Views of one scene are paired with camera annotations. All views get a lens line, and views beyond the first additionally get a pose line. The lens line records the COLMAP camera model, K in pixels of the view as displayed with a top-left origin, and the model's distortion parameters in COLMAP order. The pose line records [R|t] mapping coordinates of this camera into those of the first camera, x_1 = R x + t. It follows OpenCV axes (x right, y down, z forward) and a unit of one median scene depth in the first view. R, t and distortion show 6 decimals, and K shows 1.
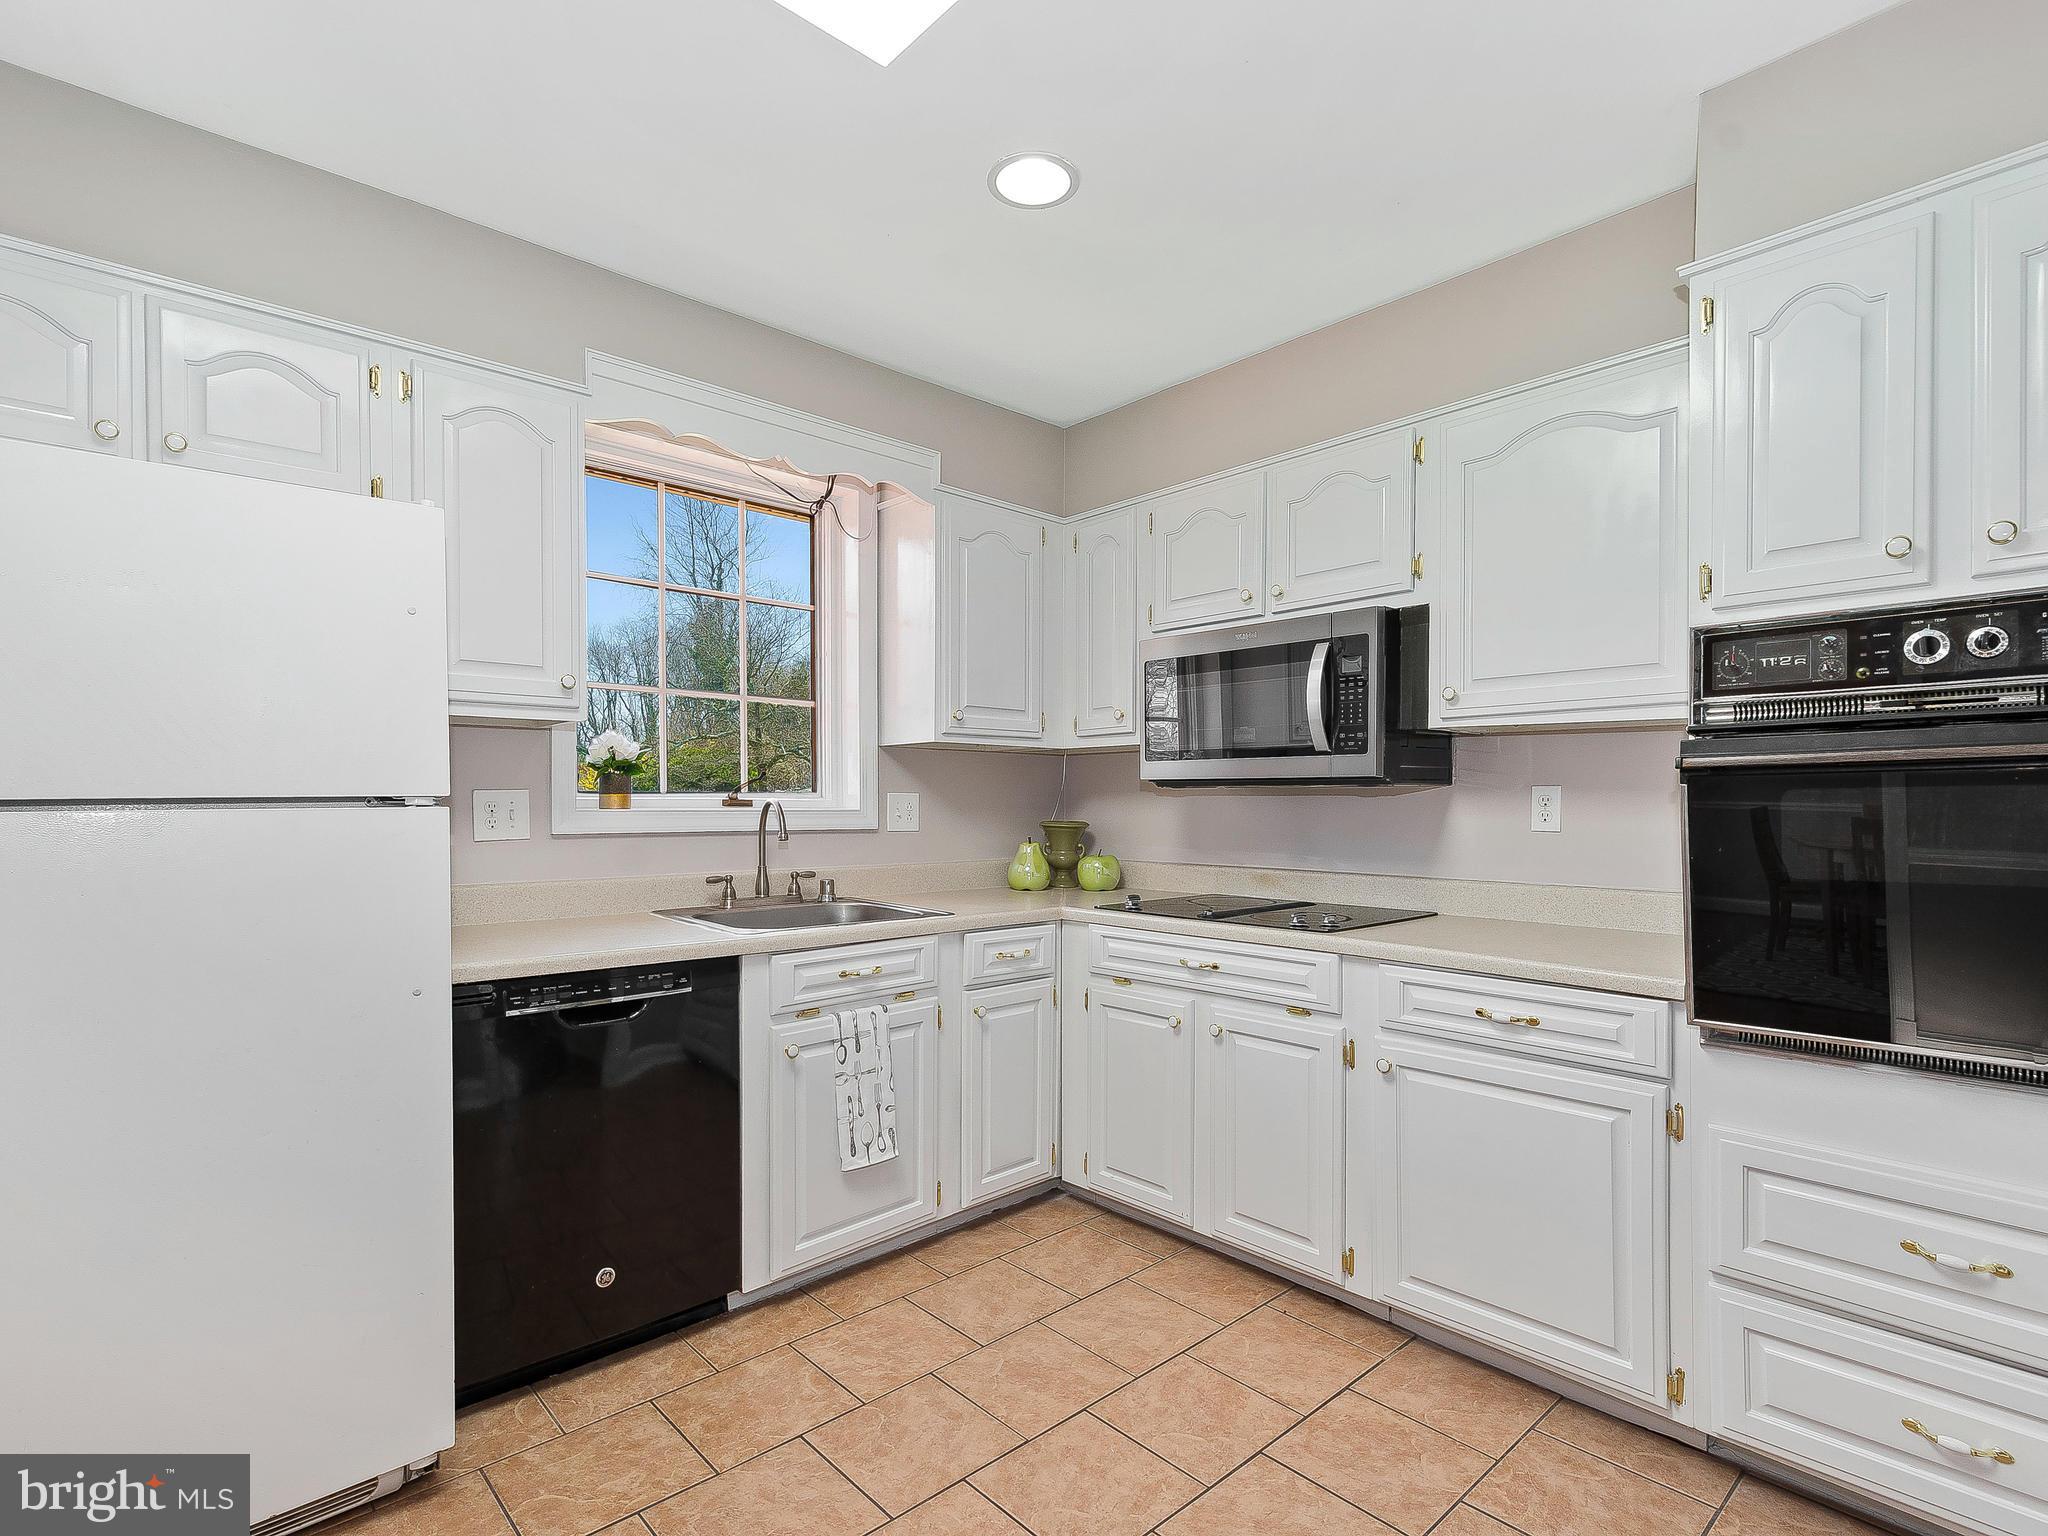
lens RADIAL K [[1060.6, 0, 1017.8], [0, 1060.6, 811.8], [0, 0, 1]] dist [0.037364, -0.010569]
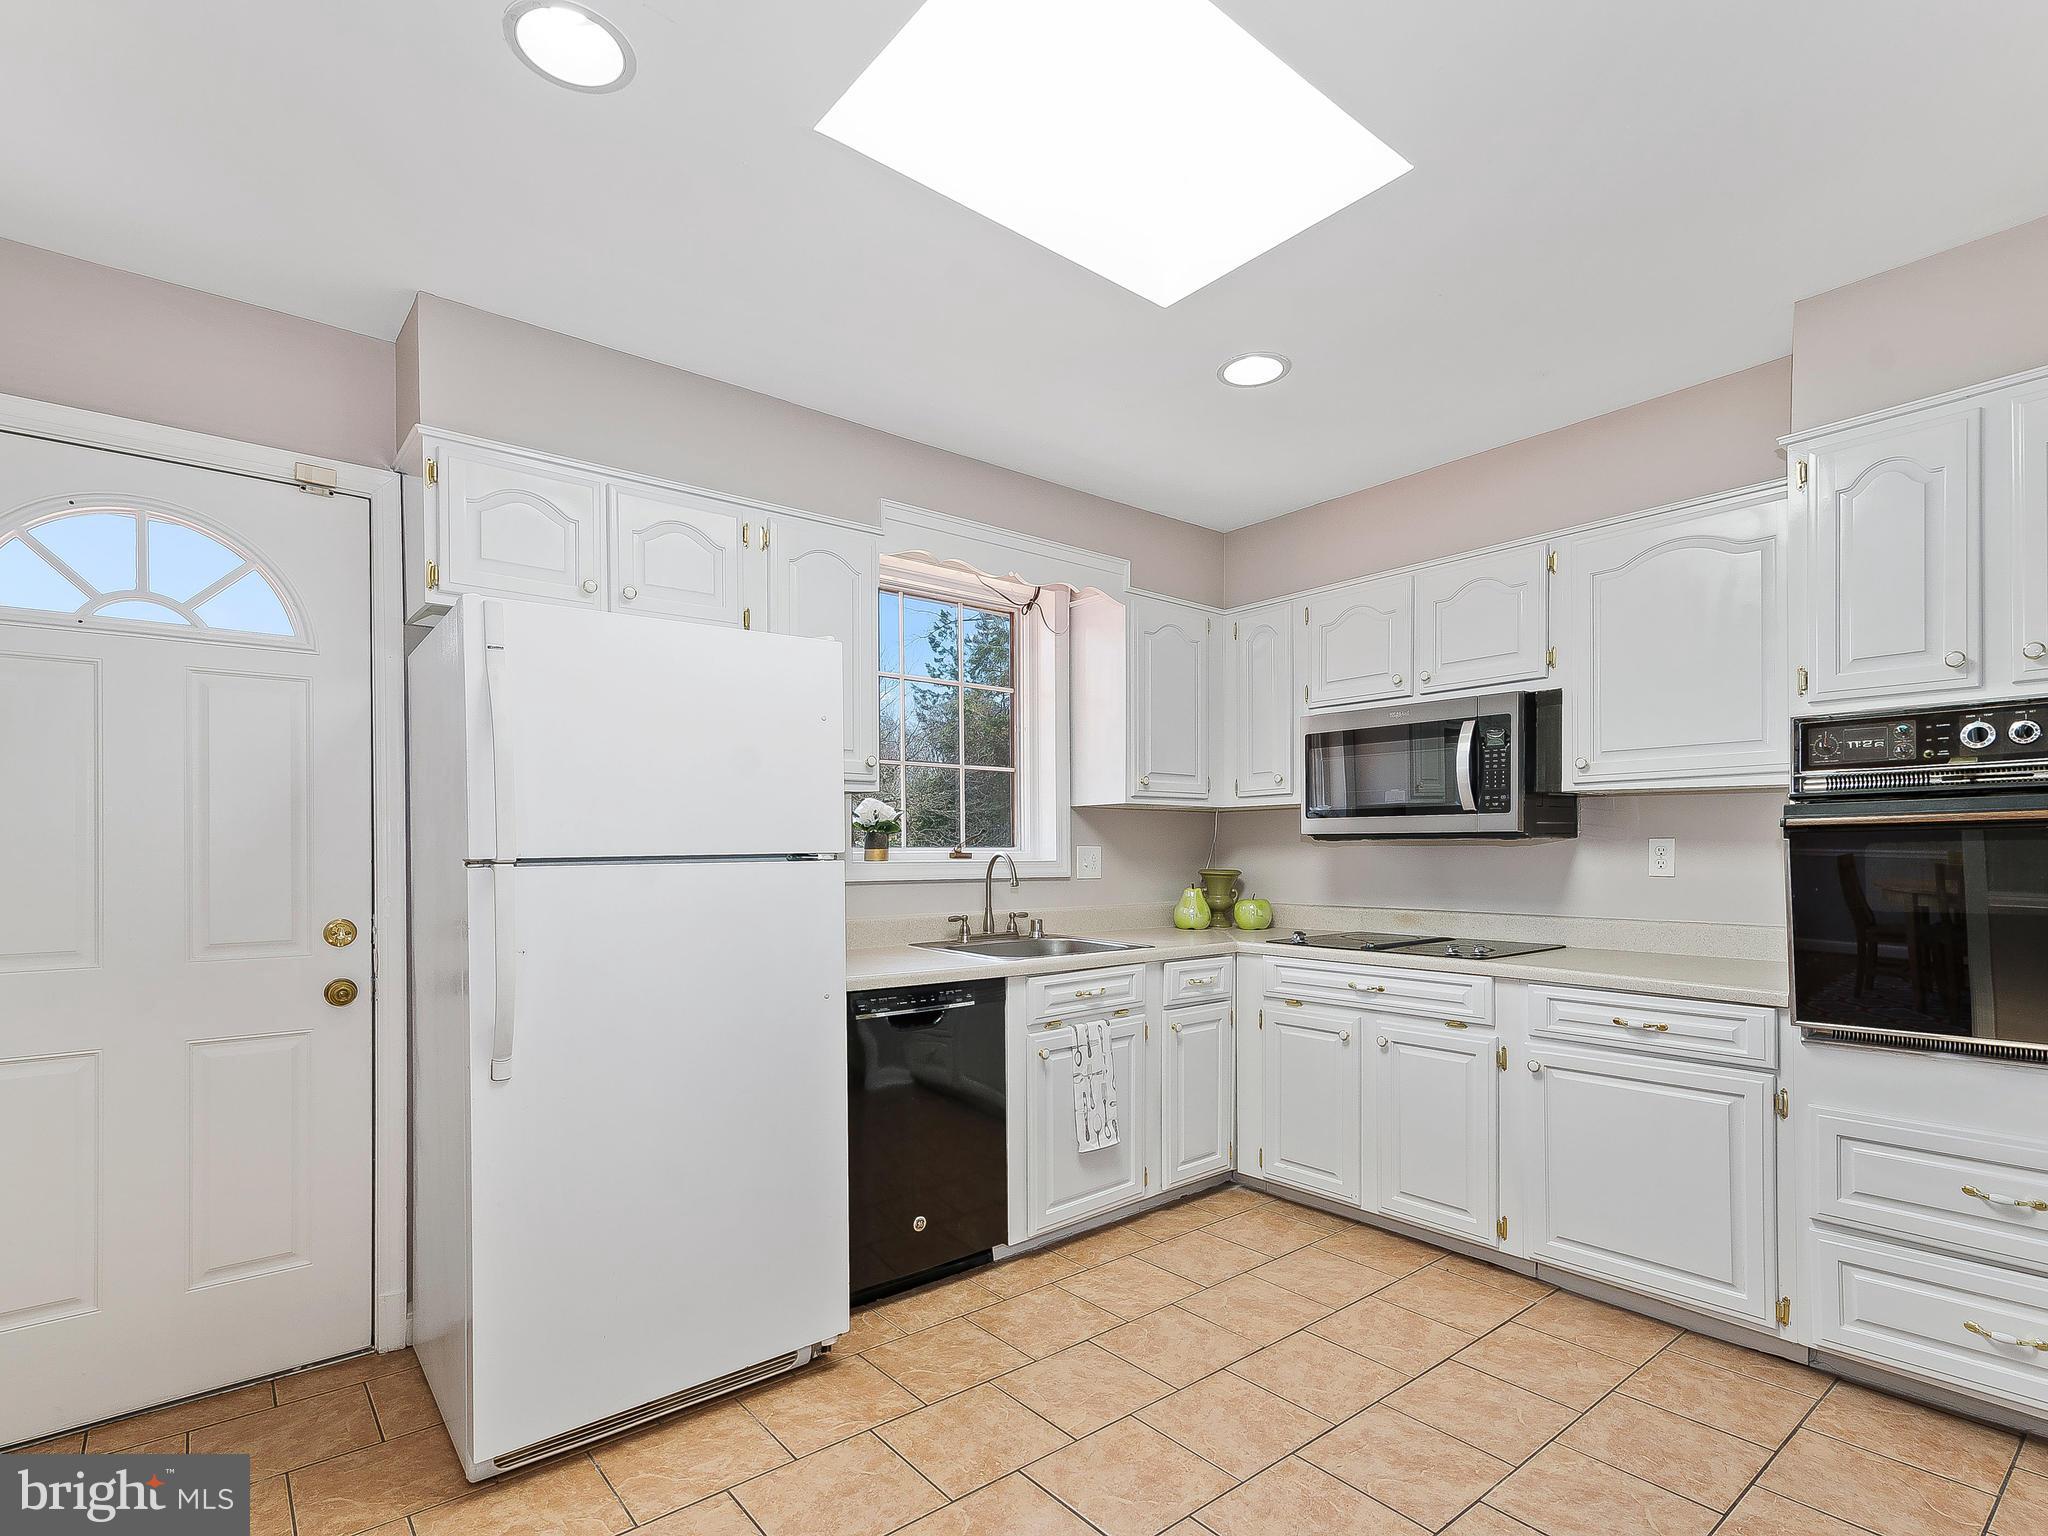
lens RADIAL K [[1060.6, 0, 1025.2], [0, 1060.6, 854.7], [0, 0, 1]] dist [0.037364, -0.010569]
pose [[0.998983, -0.004817, -0.044826, -0.175474], [0.004572, 0.999974, -0.005551, -0.002844], [0.044852, 0.005341, 0.998979, -0.248196]]
